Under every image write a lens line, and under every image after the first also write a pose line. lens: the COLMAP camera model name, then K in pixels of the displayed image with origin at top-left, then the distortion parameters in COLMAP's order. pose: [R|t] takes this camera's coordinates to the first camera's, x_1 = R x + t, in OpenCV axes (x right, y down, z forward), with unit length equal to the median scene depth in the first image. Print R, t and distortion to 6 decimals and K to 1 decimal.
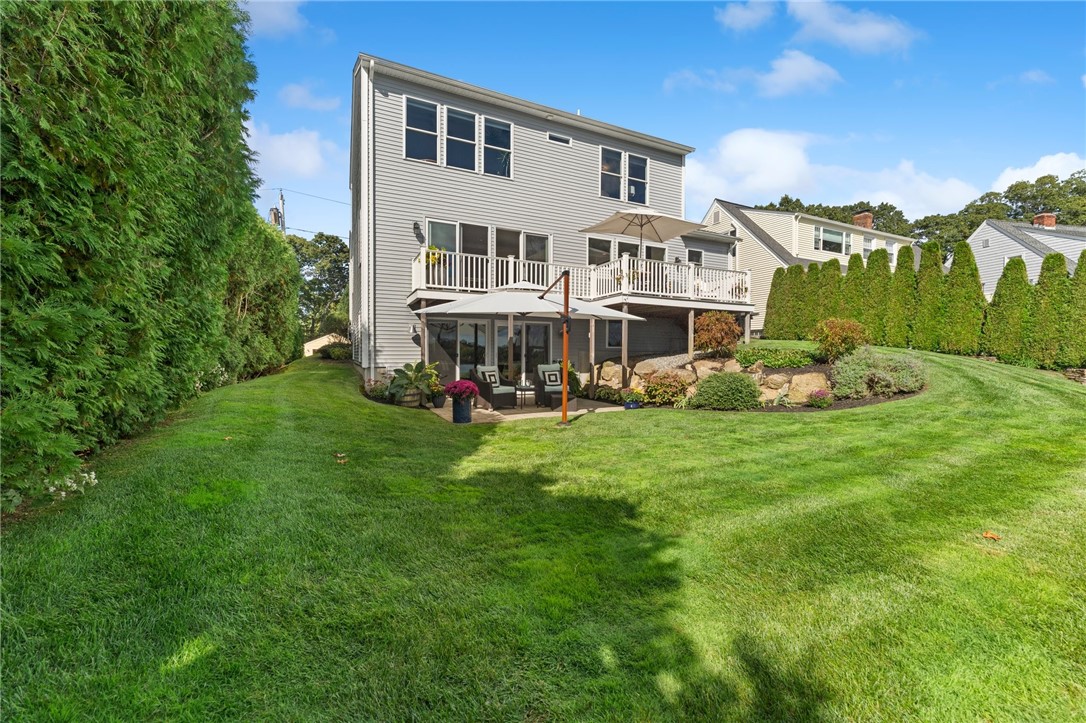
lens RADIAL K [[423.7, 0, 541.7], [0, 423.7, 357.4], [0, 0, 1]] dist [0.032991, 0.000005]
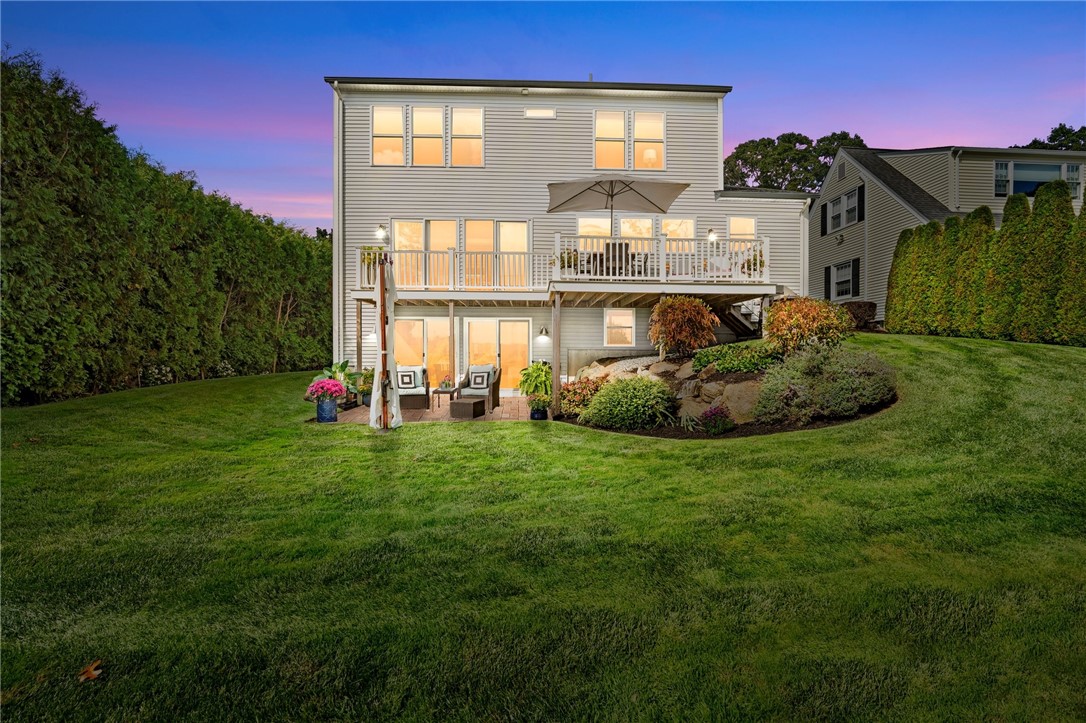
lens RADIAL K [[431.6, 0, 547.0], [0, 431.6, 359.7], [0, 0, 1]] dist [-0.001588, -0.000212]
pose [[0.917206, 0.005079, -0.398381, 0.434292], [-0.003834, 0.999985, 0.003922, 0.001335], [0.398395, -0.002070, 0.917211, 0.186689]]
